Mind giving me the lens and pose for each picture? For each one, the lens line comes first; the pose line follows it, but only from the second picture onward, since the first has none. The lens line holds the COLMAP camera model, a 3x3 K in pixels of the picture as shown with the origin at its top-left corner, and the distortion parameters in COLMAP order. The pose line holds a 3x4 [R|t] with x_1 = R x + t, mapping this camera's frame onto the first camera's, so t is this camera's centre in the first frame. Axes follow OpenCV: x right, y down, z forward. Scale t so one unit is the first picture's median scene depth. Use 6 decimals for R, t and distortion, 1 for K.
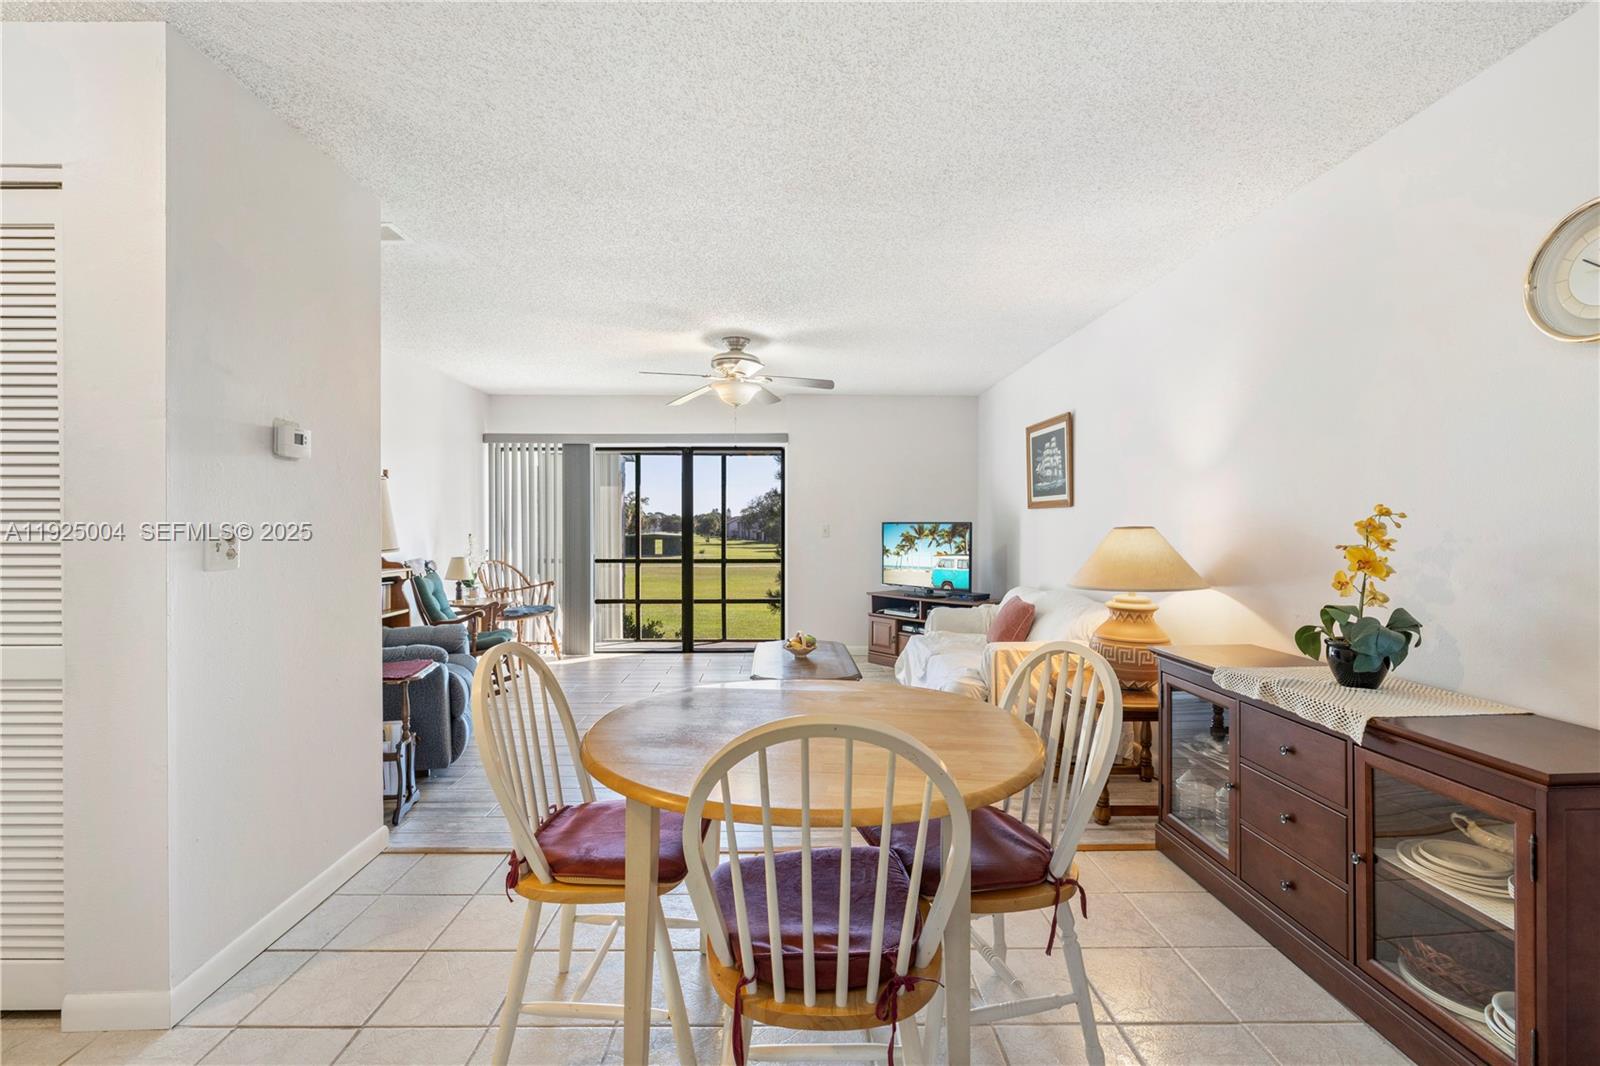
lens RADIAL K [[729.6, 0, 783.3], [0, 729.6, 524.8], [0, 0, 1]] dist [-0.002562, -0.000797]
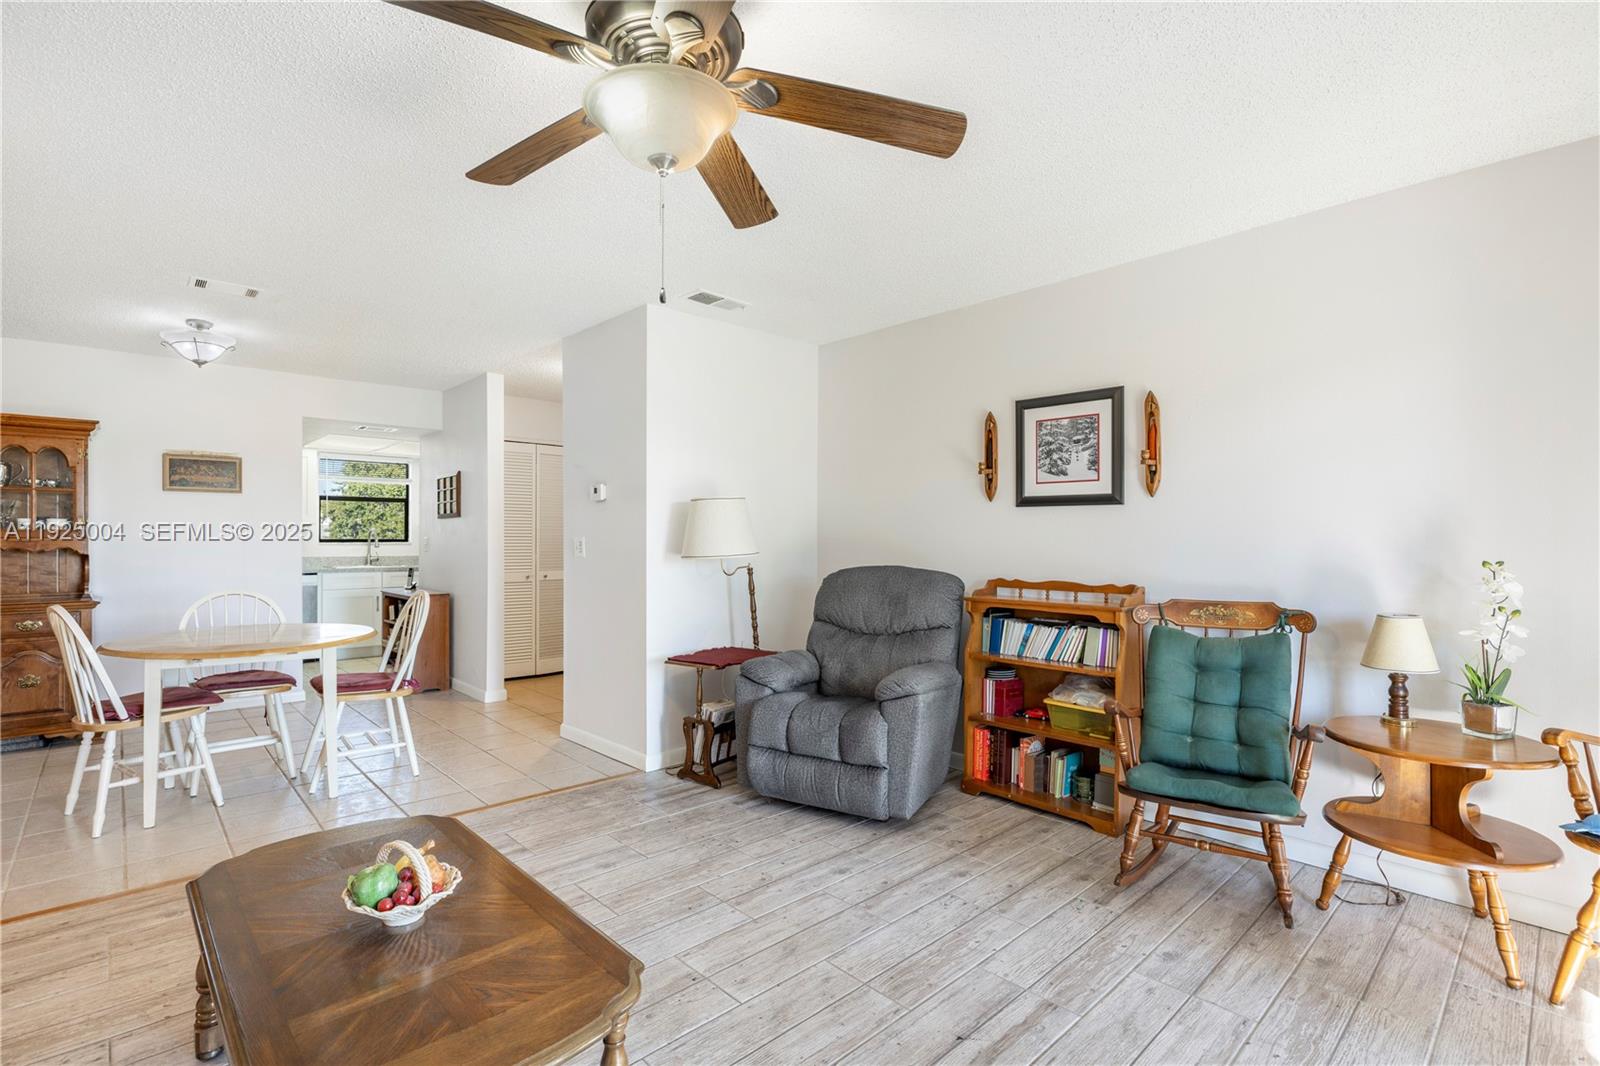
lens RADIAL K [[751.9, 0, 790.6], [0, 751.9, 540.1], [0, 0, 1]] dist [-0.004649, 0.001019]
pose [[-0.754072, -0.003713, -0.656781, 0.084518], [-0.004916, 0.999988, -0.000008, 0.002554], [0.656773, 0.003223, -0.754081, 1.026371]]
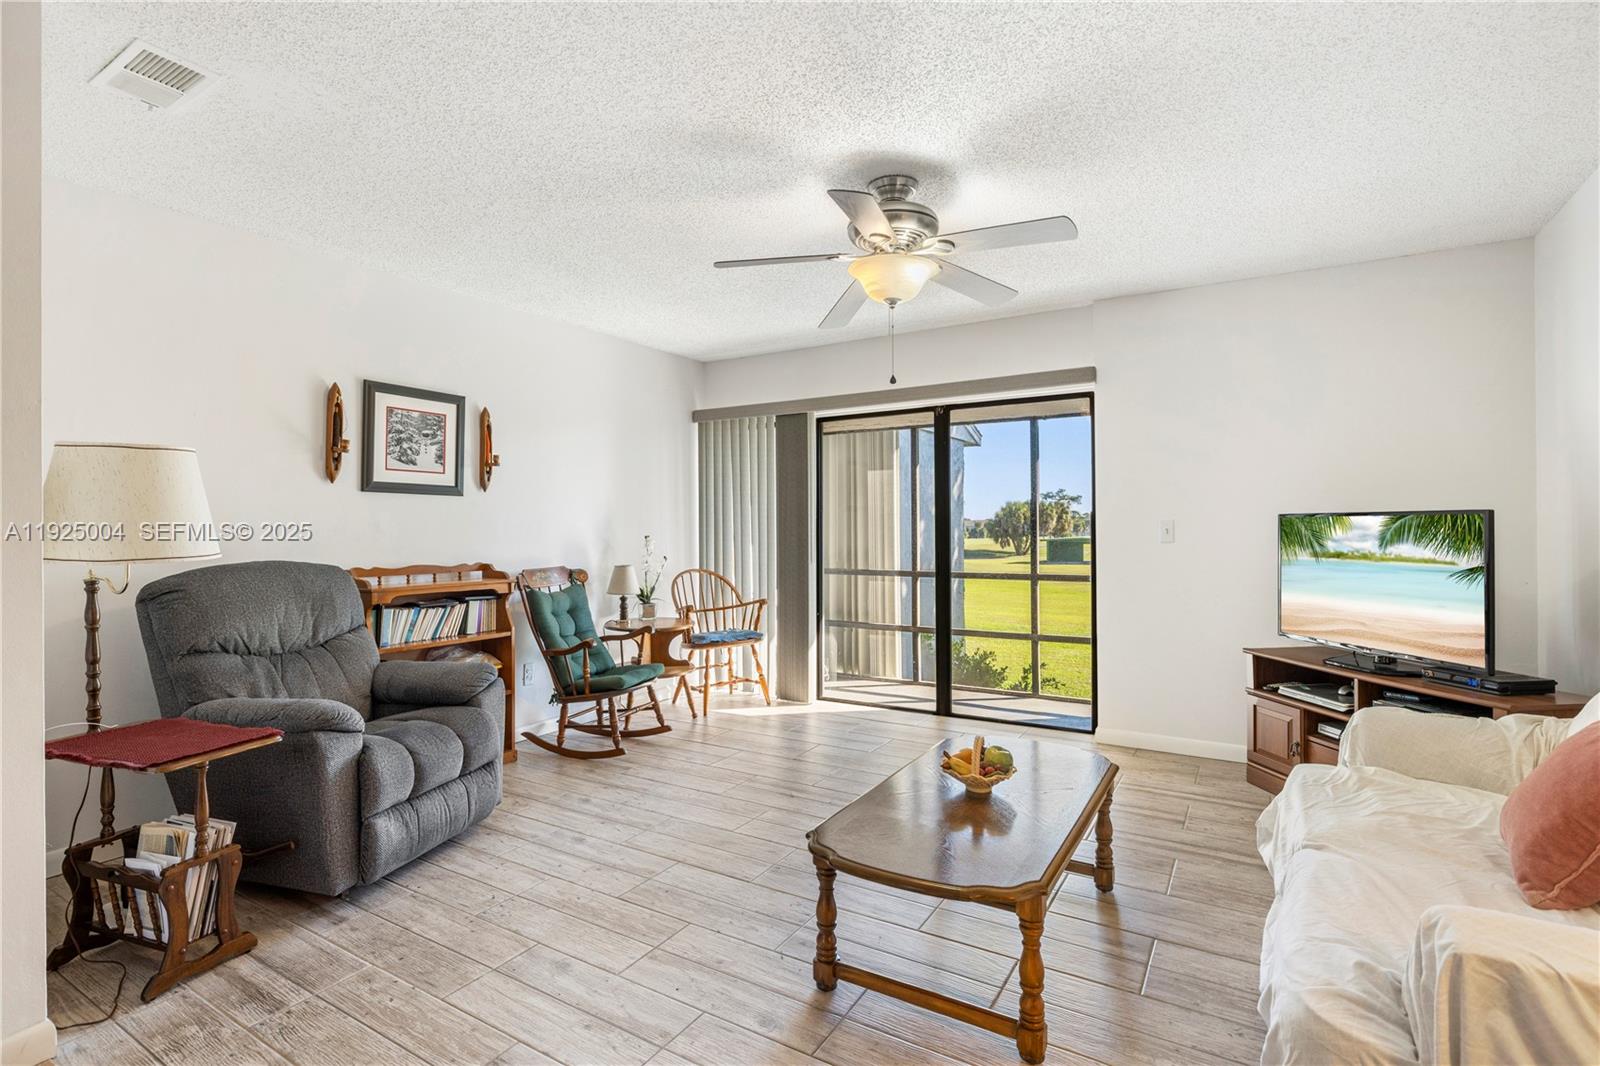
lens RADIAL K [[751.9, 0, 809.0], [0, 751.9, 527.9], [0, 0, 1]] dist [-0.004649, 0.001019]
pose [[0.840977, -0.004822, -0.541049, 0.145578], [0.004996, 0.999987, -0.001147, 0.005058], [0.541048, -0.001739, 0.840990, 0.380405]]
